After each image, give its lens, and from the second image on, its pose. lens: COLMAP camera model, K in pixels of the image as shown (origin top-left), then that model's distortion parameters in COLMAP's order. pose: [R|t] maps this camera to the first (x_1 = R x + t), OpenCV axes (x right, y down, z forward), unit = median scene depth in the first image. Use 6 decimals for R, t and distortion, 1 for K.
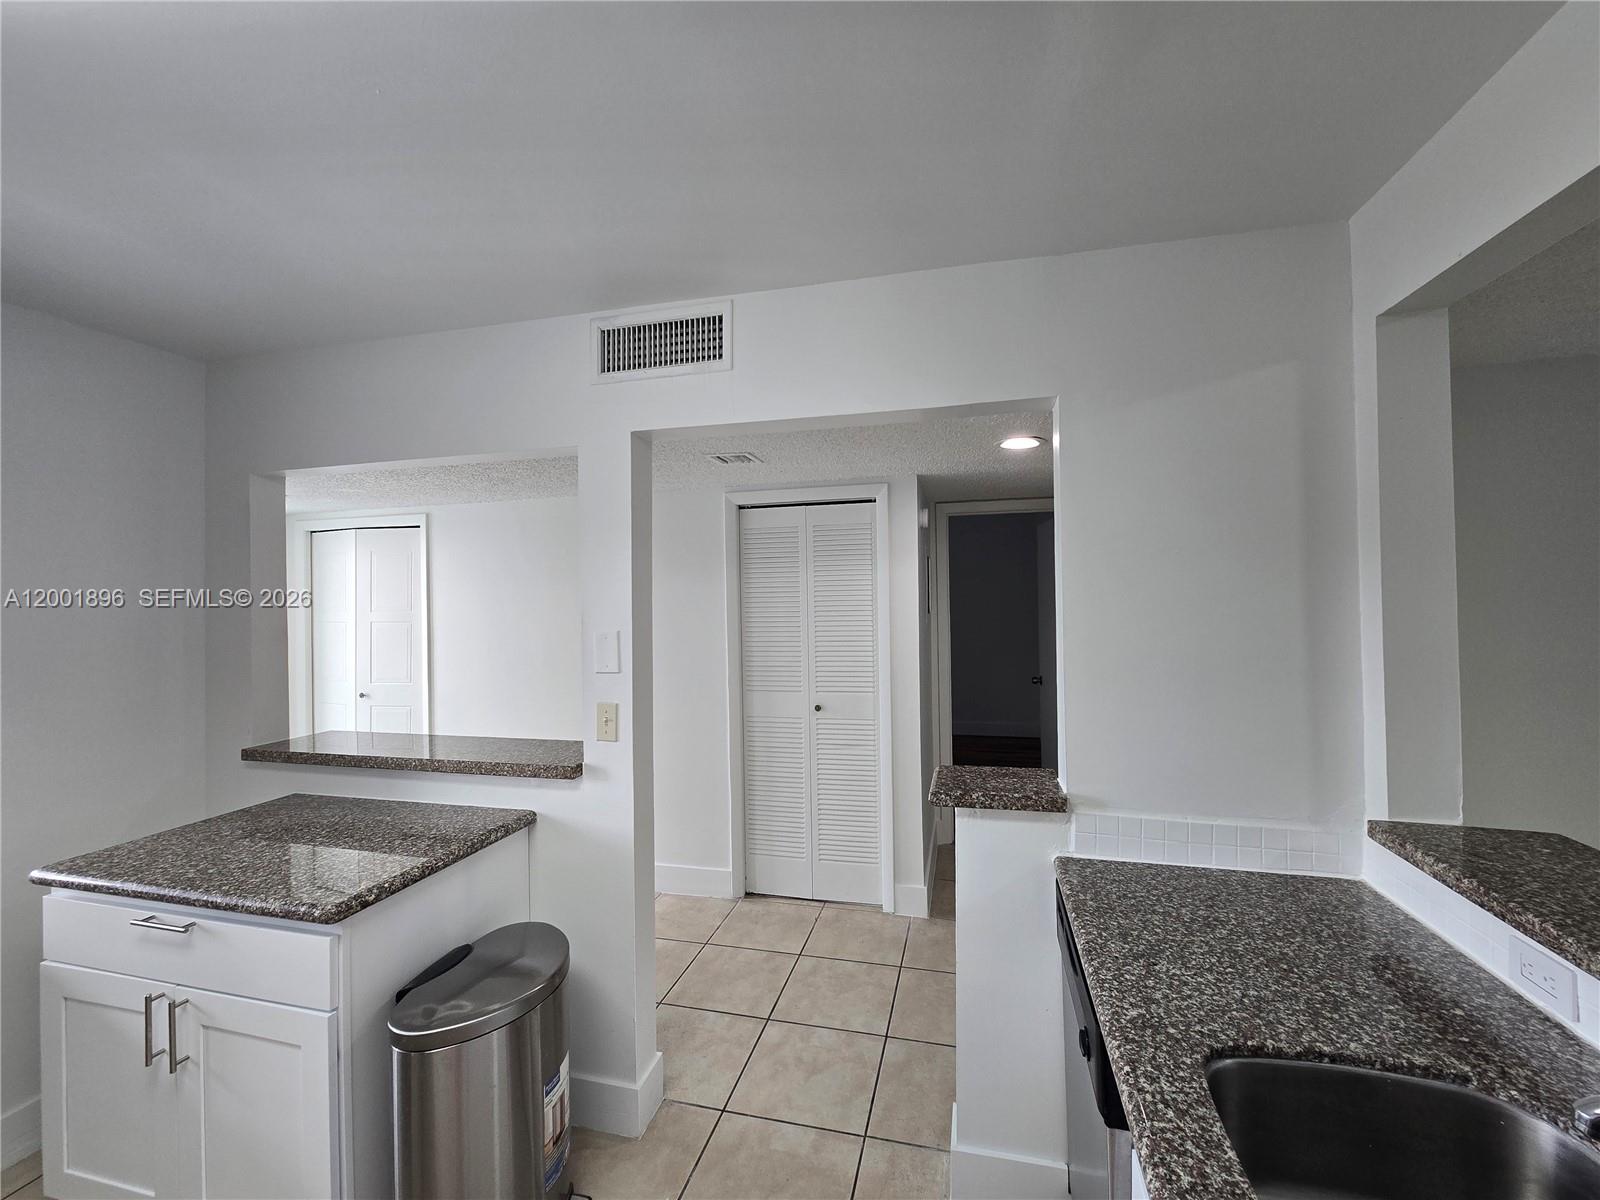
lens RADIAL K [[653.3, 0, 808.0], [0, 653.3, 597.7], [0, 0, 1]] dist [-0.005984, 0.002118]
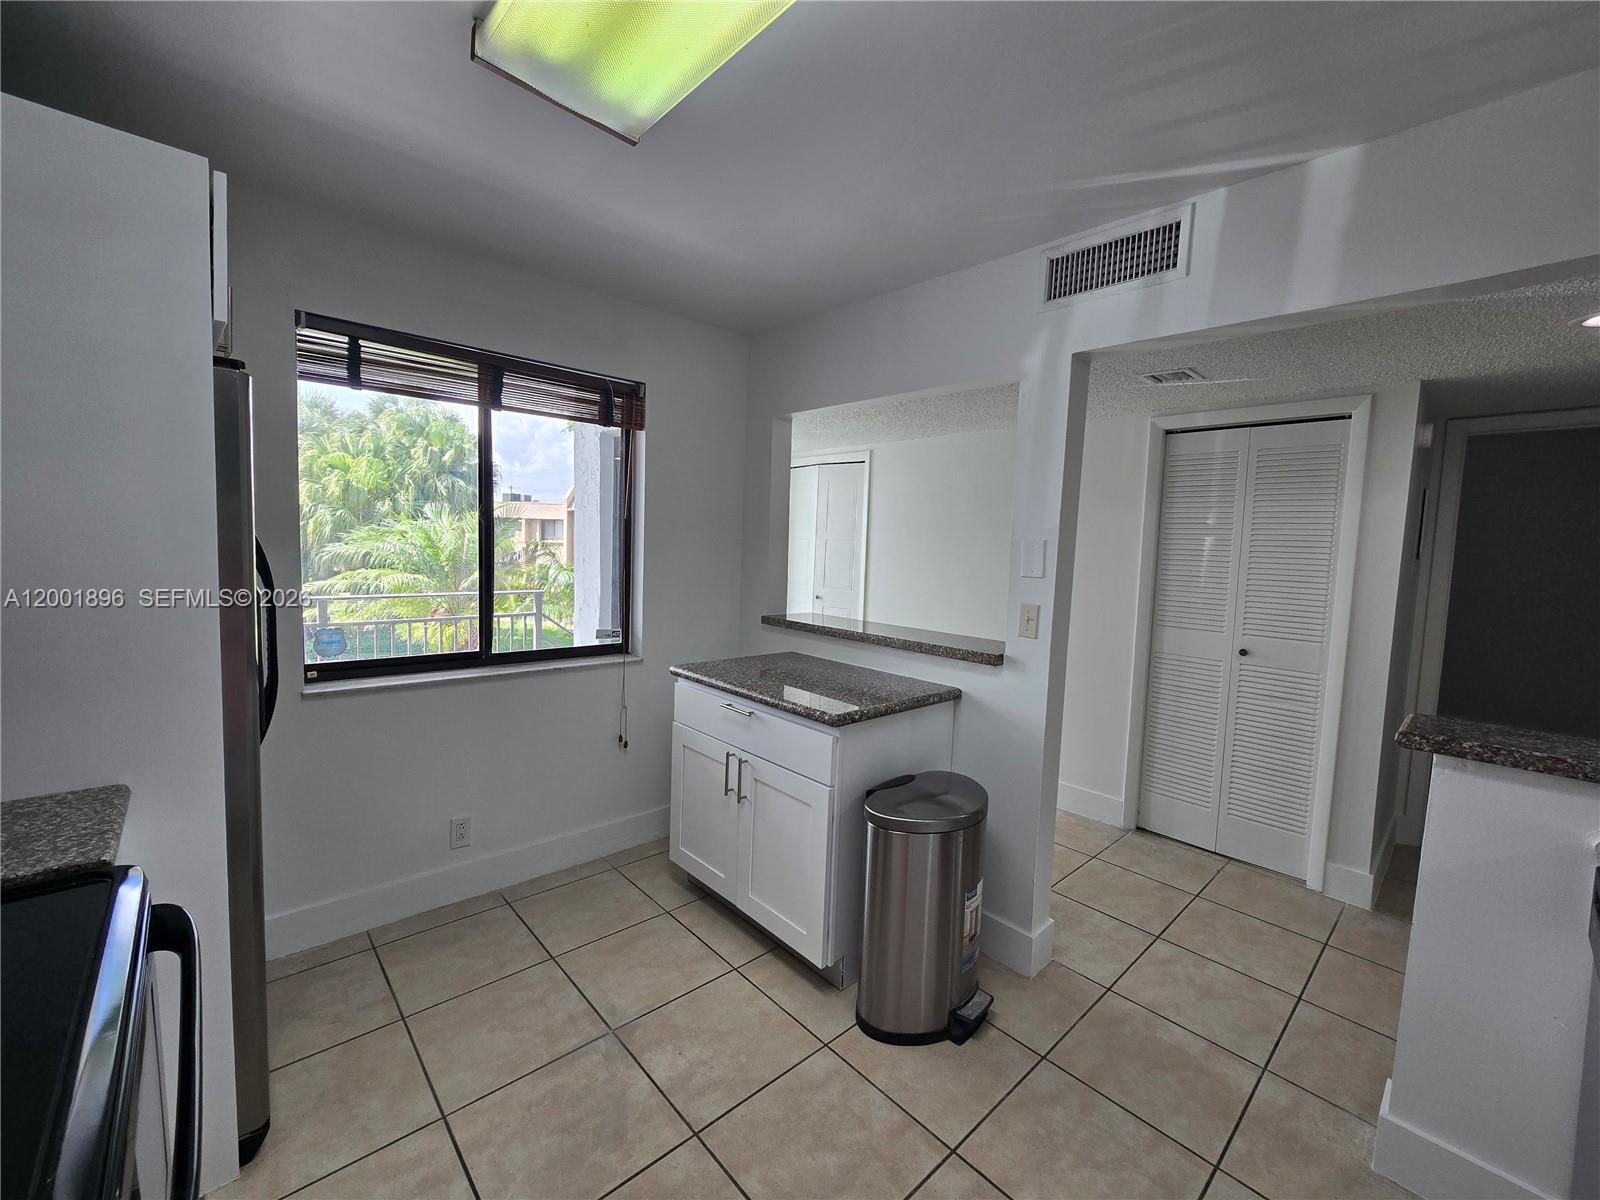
lens RADIAL K [[653.3, 0, 811.9], [0, 653.3, 597.9], [0, 0, 1]] dist [-0.005984, 0.002118]
pose [[0.843372, 0.086636, -0.530300, -0.029000], [-0.044833, 0.994821, 0.091225, 0.064713], [0.535456, -0.053161, 0.842888, -0.148195]]
